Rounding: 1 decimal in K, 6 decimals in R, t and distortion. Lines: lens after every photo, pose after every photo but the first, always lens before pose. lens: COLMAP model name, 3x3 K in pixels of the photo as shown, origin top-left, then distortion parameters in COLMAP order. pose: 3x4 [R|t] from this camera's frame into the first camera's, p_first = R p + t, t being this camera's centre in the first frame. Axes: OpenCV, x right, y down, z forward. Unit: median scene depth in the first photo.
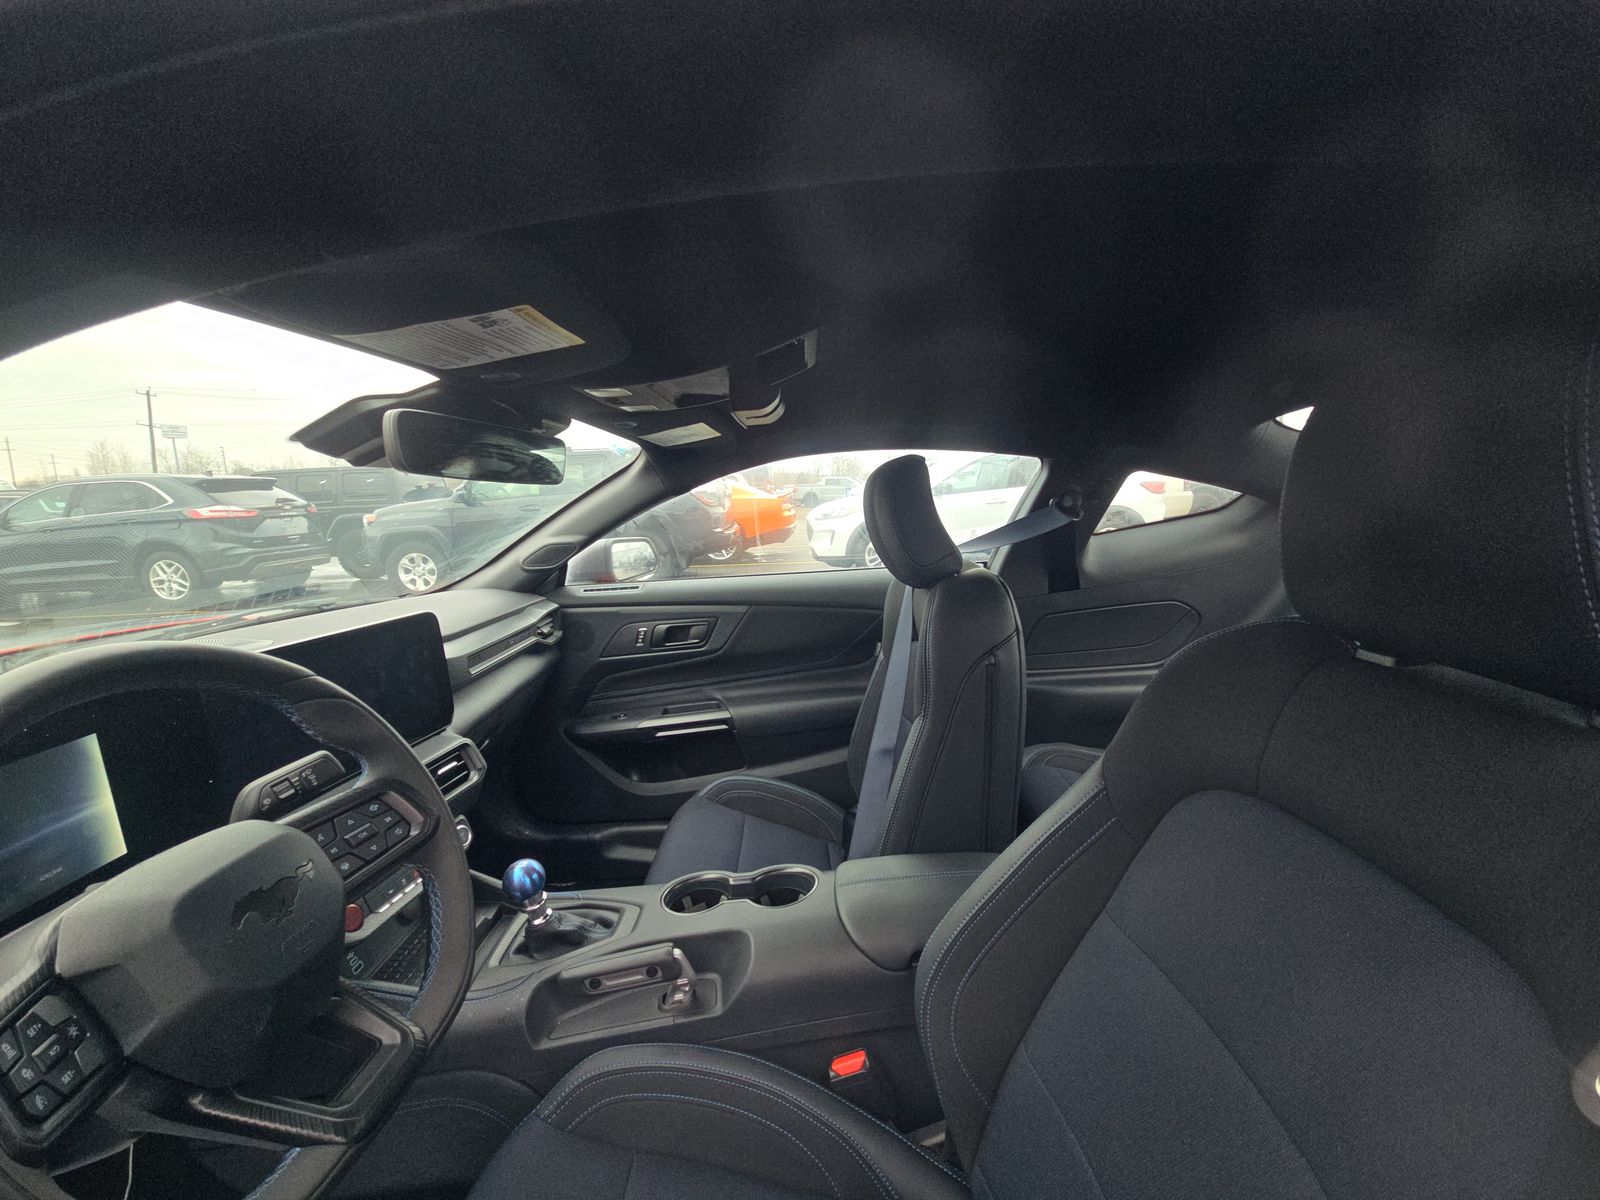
lens RADIAL K [[645.8, 0, 805.4], [0, 645.8, 599.3], [0, 0, 1]] dist [0.002816, -0.000315]
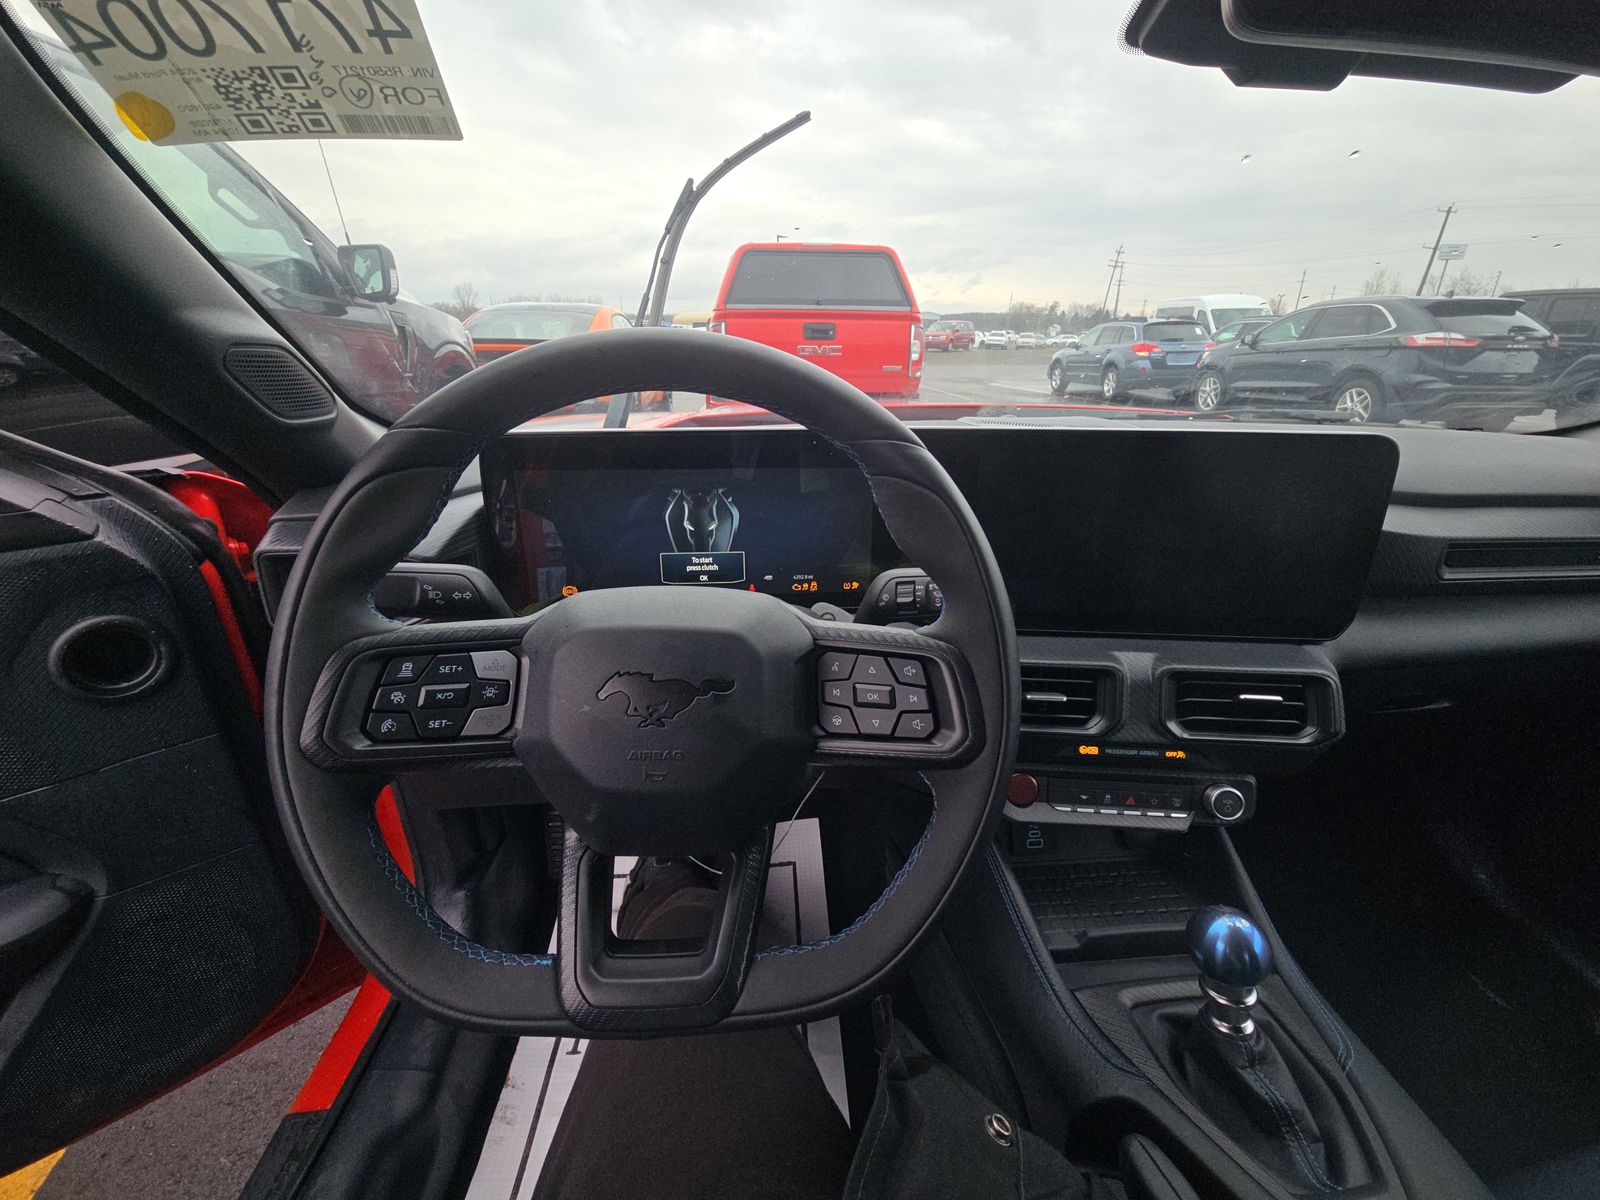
lens RADIAL K [[645.7, 0, 800.0], [0, 645.7, 600.0], [0, 0, 1]] dist [0.013318, -0.012650]
pose [[0.077957, 0.393737, -0.915912, -0.063879], [-0.164495, 0.911196, 0.377709, 0.018993], [0.983292, 0.121218, 0.135802, 0.430370]]
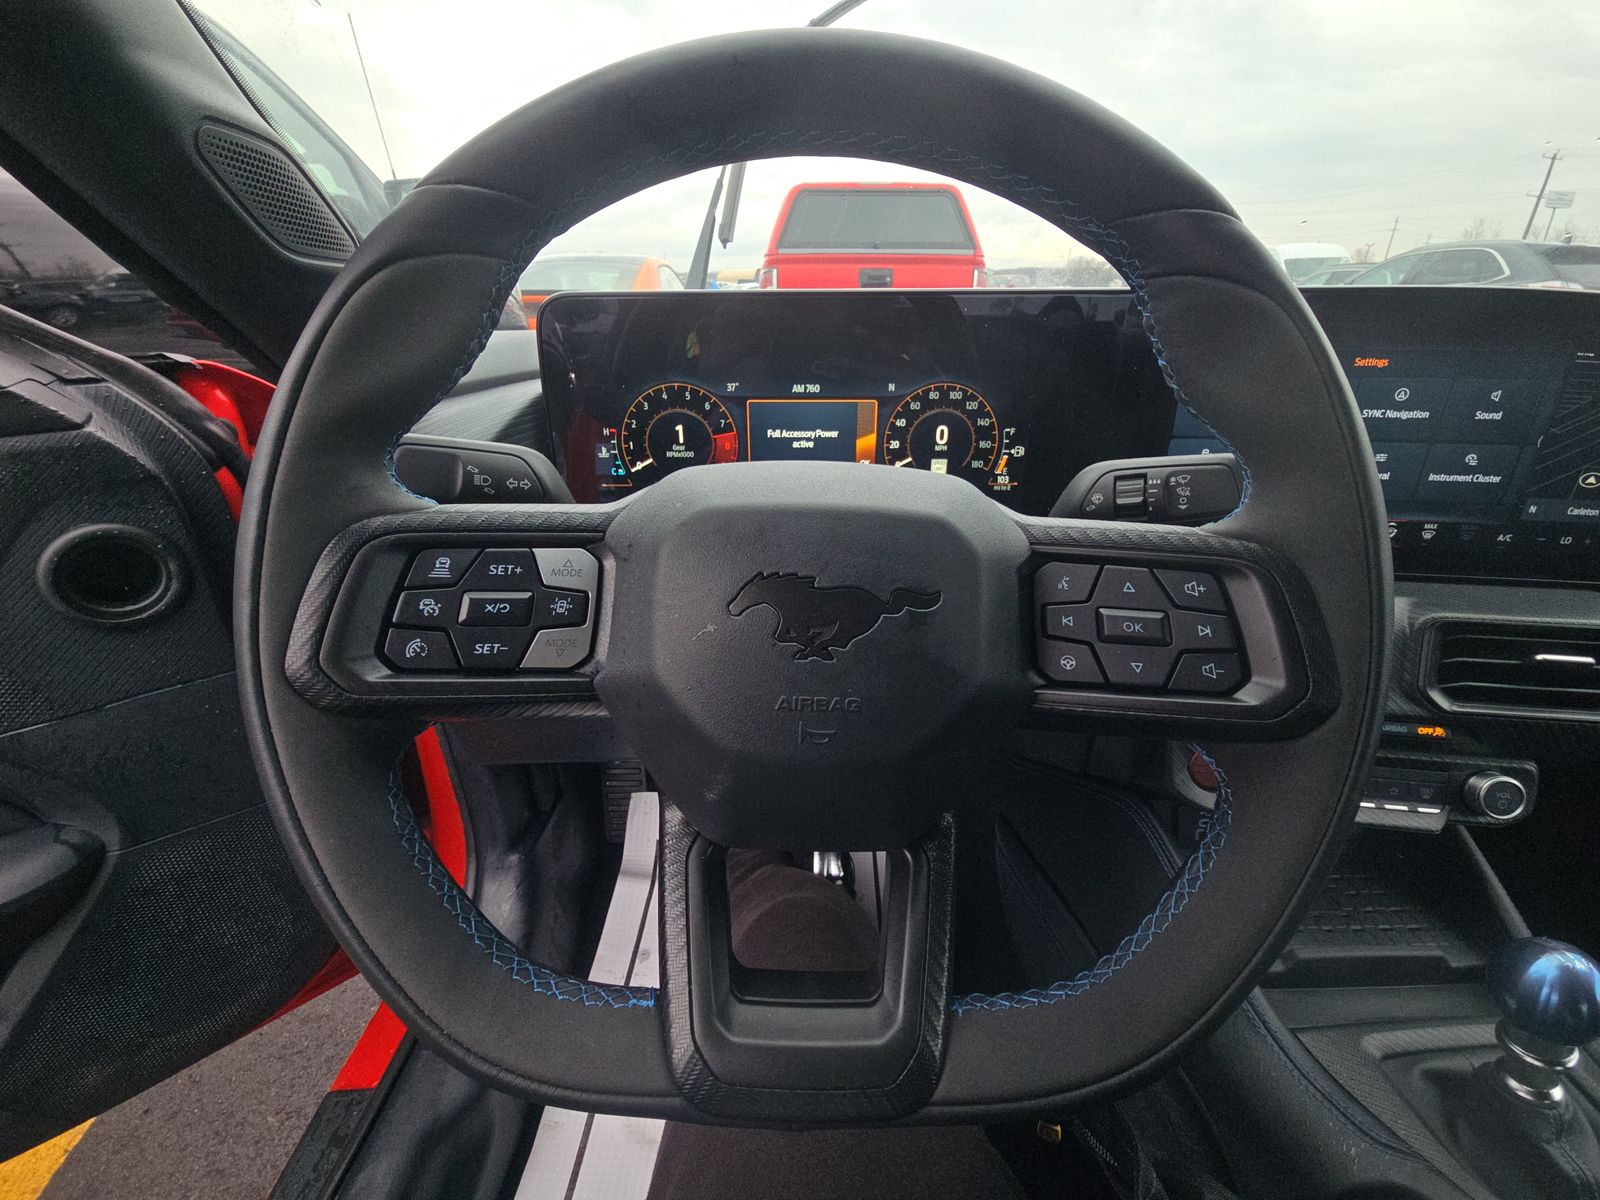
lens RADIAL K [[648.3, 0, 797.8], [0, 648.3, 600.1], [0, 0, 1]] dist [0.014130, -0.014559]
pose [[0.010907, 0.442007, -0.896945, -0.159493], [-0.155465, 0.886841, 0.435137, 0.101297], [0.987781, 0.134698, 0.078390, 0.387878]]
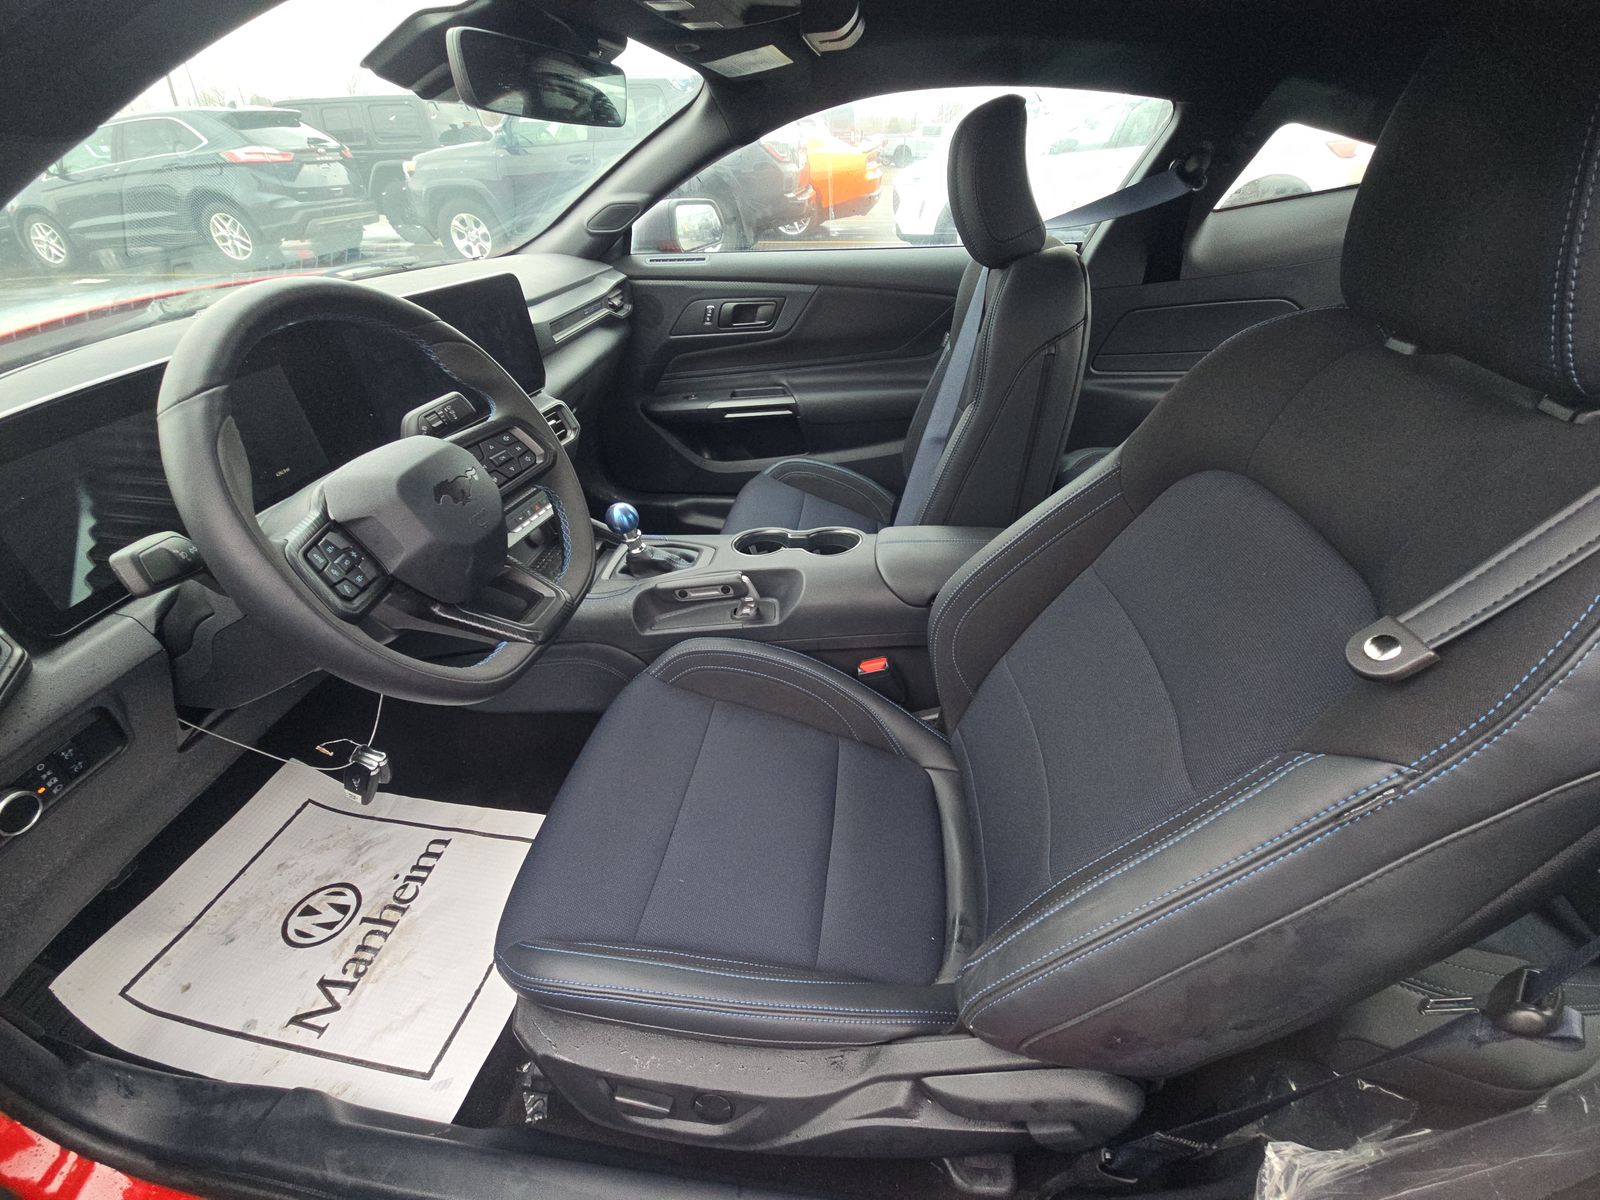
lens RADIAL K [[645.8, 0, 805.4], [0, 645.8, 599.3], [0, 0, 1]] dist [0.002816, -0.000315]
pose [[0.993067, 0.083921, -0.082306, 0.019920], [-0.039902, 0.899299, 0.435511, 0.018598], [0.110566, -0.429207, 0.896413, -0.103131]]
